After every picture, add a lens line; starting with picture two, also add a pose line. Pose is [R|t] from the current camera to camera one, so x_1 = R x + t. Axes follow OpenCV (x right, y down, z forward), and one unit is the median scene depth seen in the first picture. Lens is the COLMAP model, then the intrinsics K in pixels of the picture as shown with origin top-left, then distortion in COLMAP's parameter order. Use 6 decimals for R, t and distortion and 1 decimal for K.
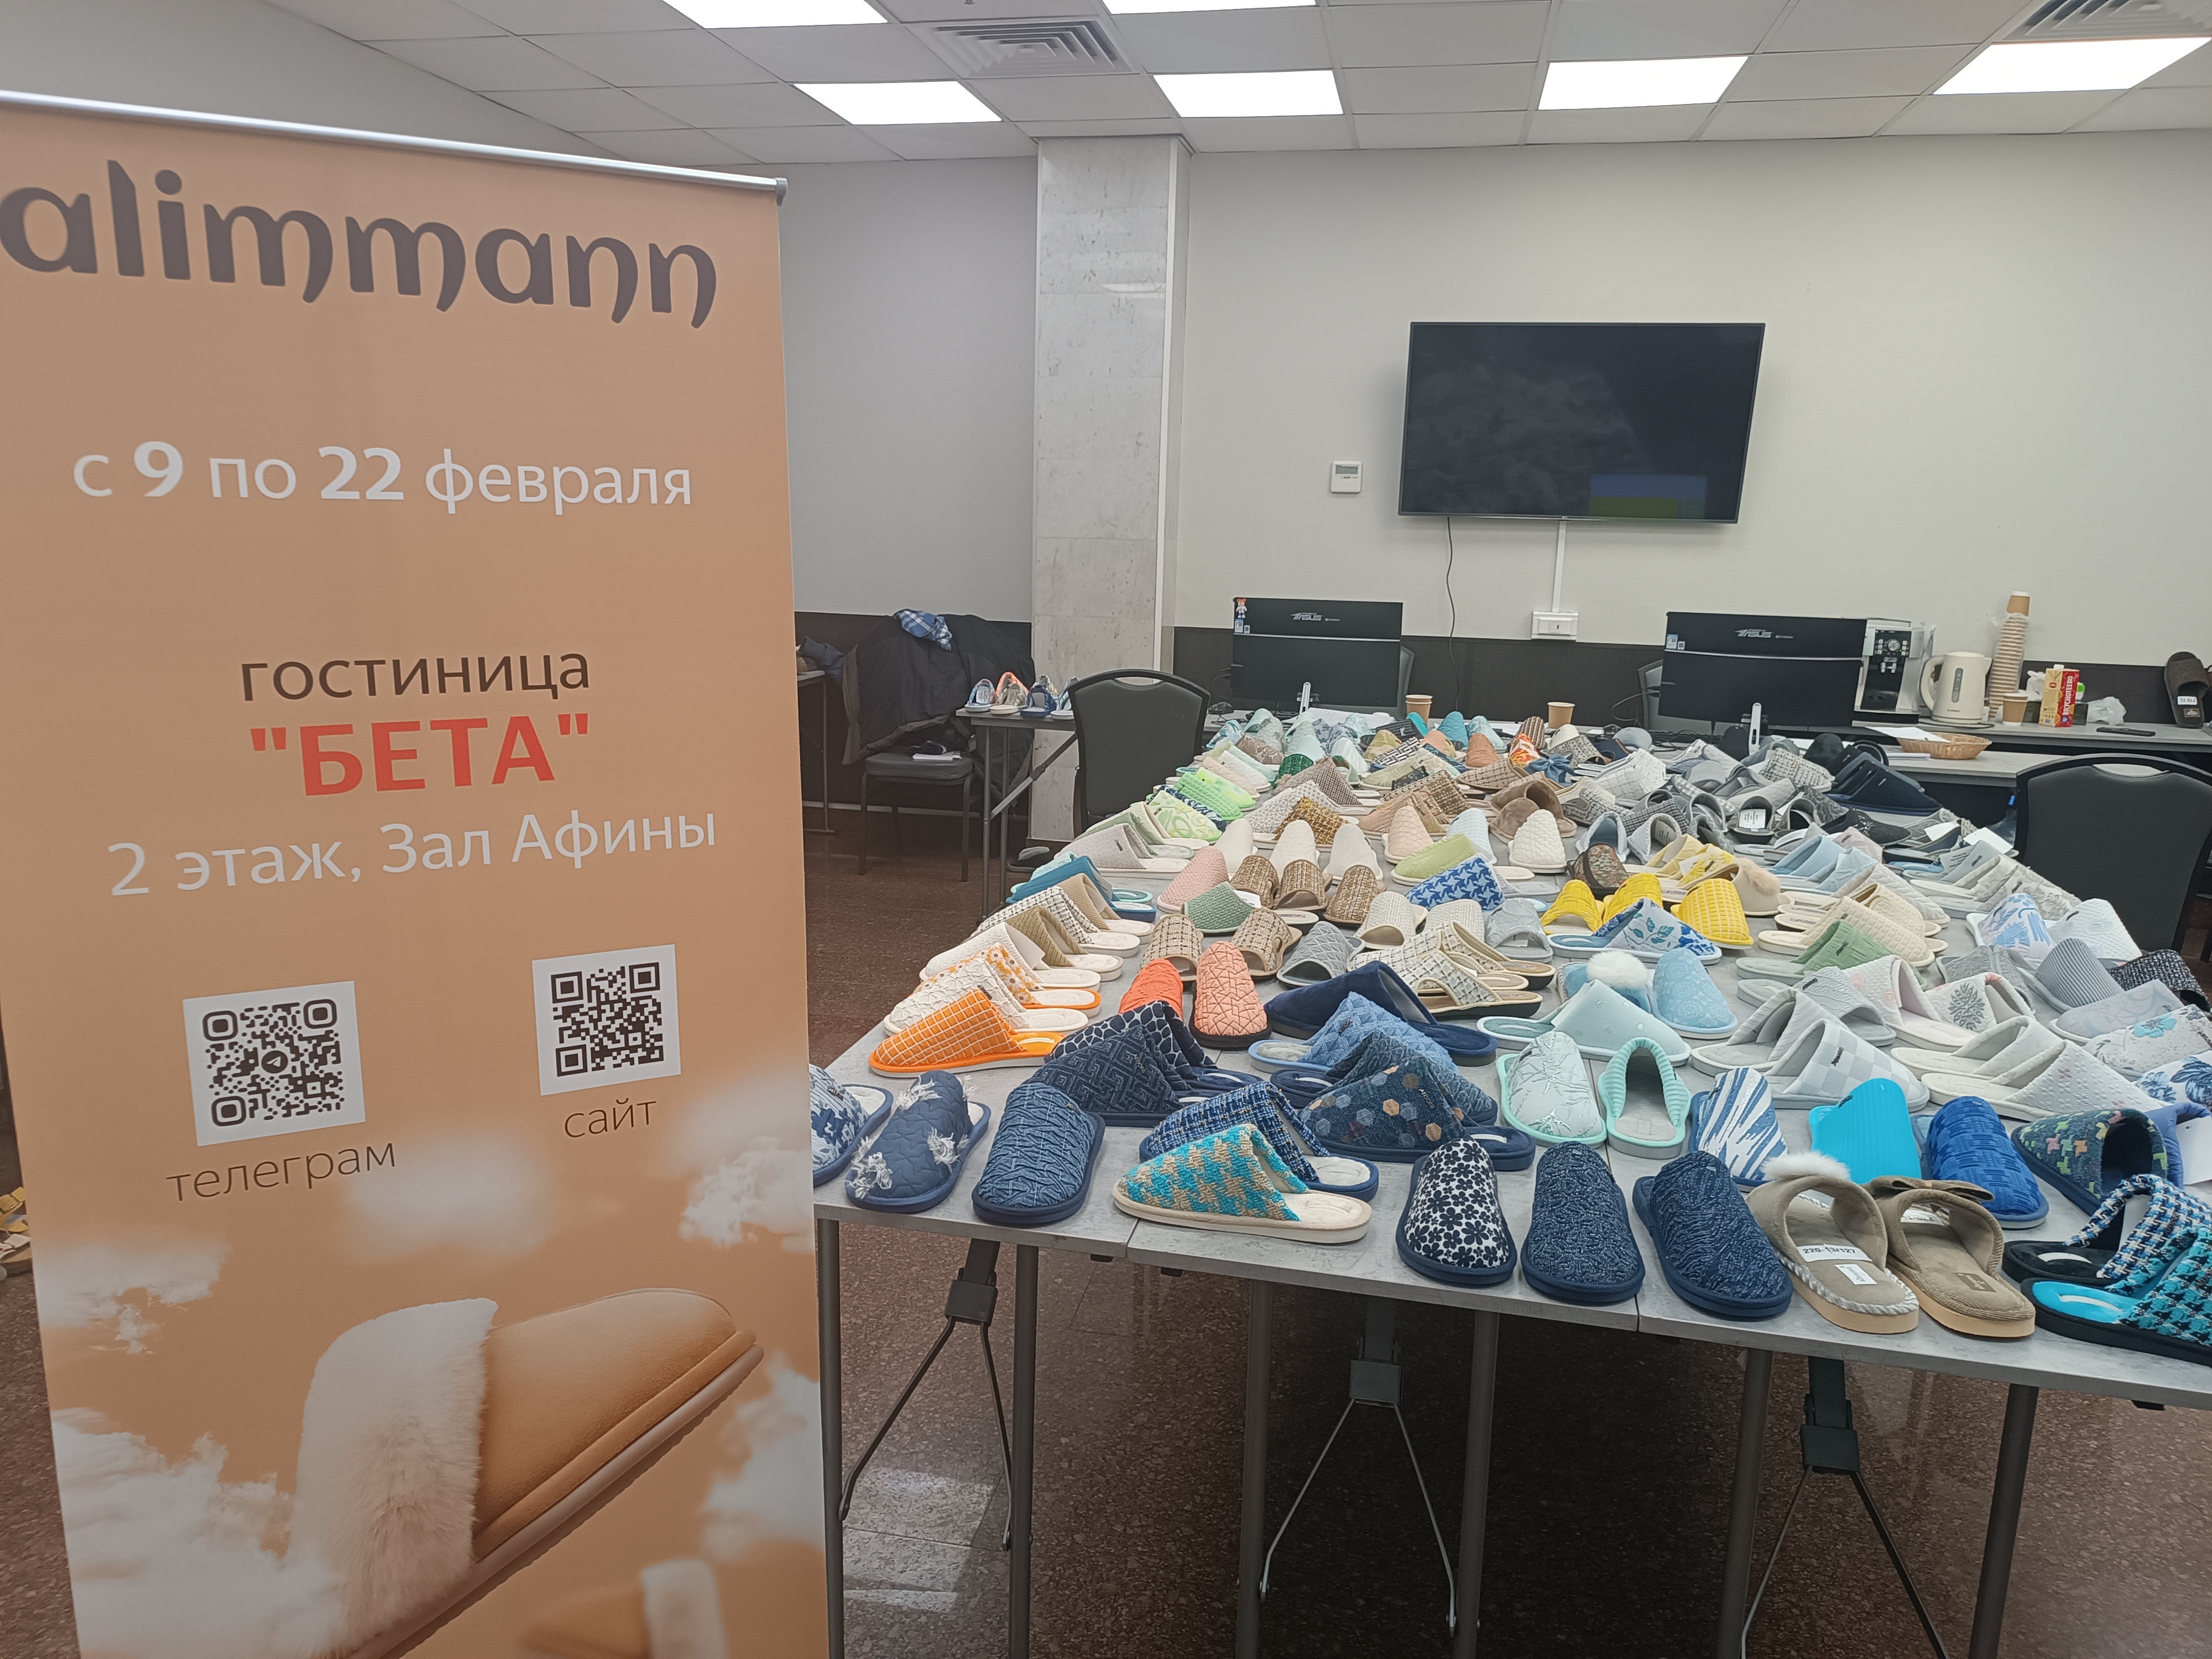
lens RADIAL K [[1538.7, 0, 1111.2], [0, 1538.7, 828.5], [0, 0, 1]] dist [0.016500, -0.024662]
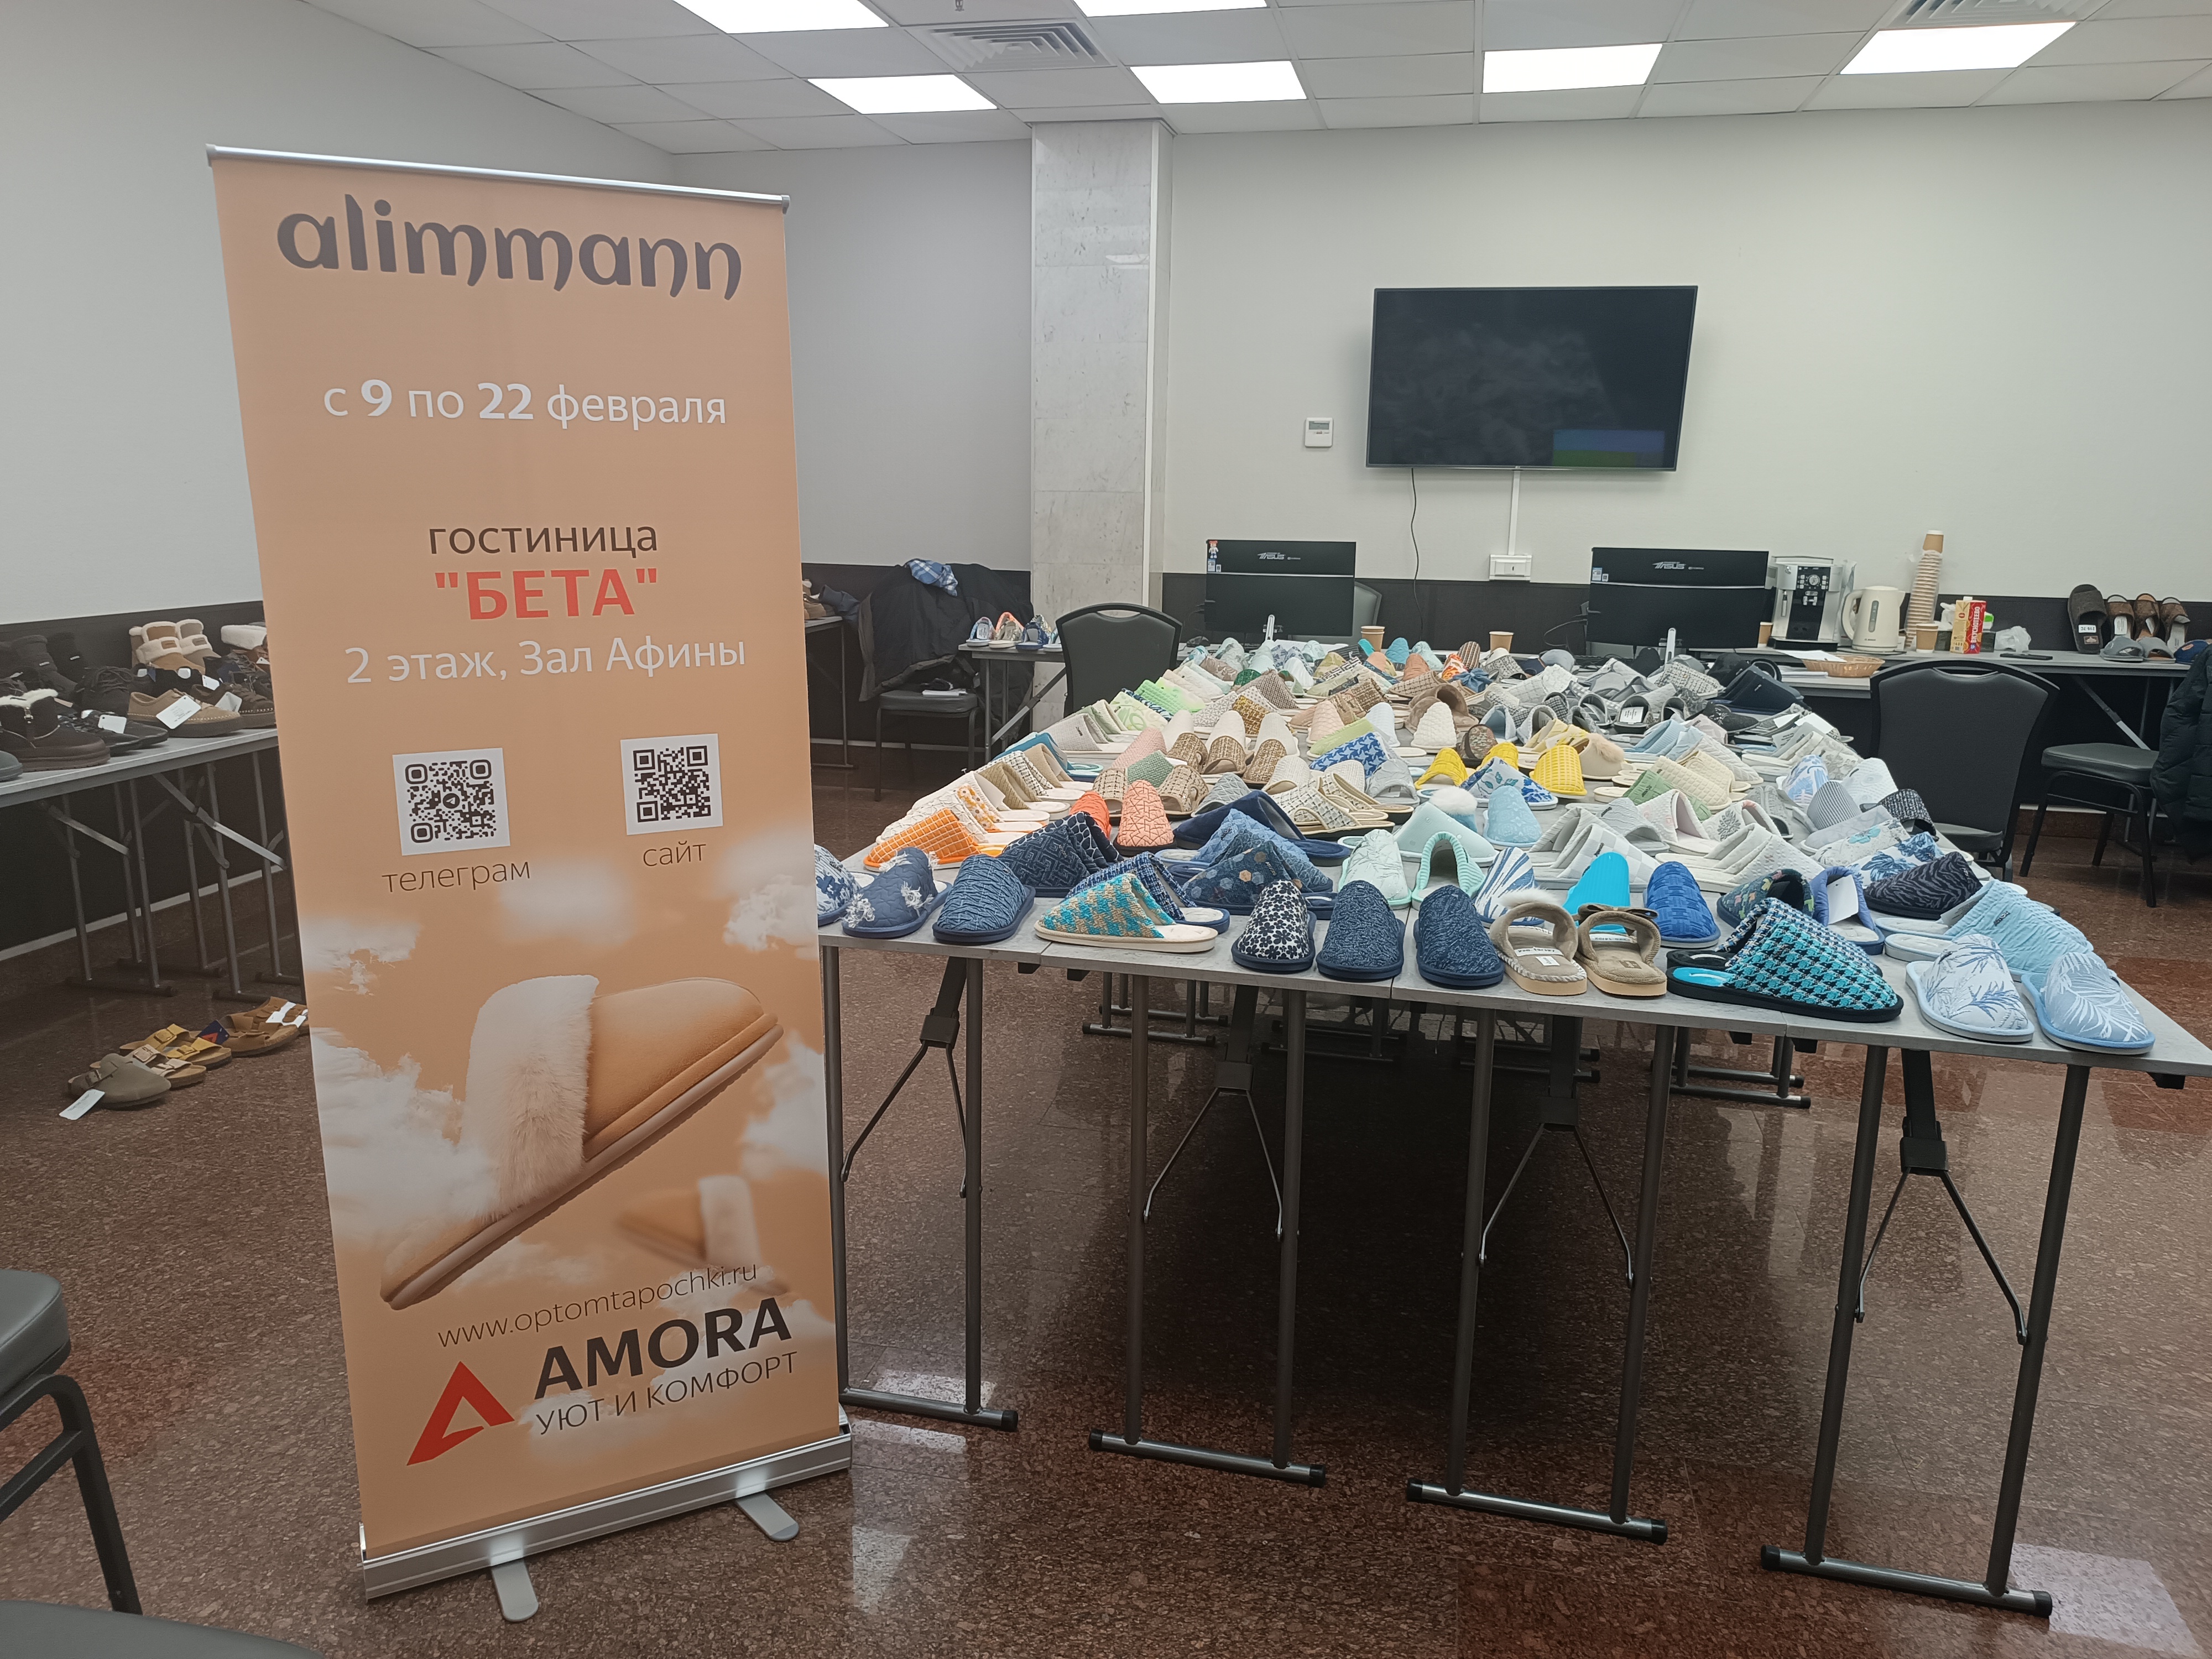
lens RADIAL K [[1543.2, 0, 1113.2], [0, 1543.2, 830.5], [0, 0, 1]] dist [0.023361, -0.040870]
pose [[0.999836, -0.006252, -0.017001, 0.098962], [0.006557, 0.999818, 0.017933, 0.129439], [0.016886, -0.018042, 0.999695, -0.394473]]
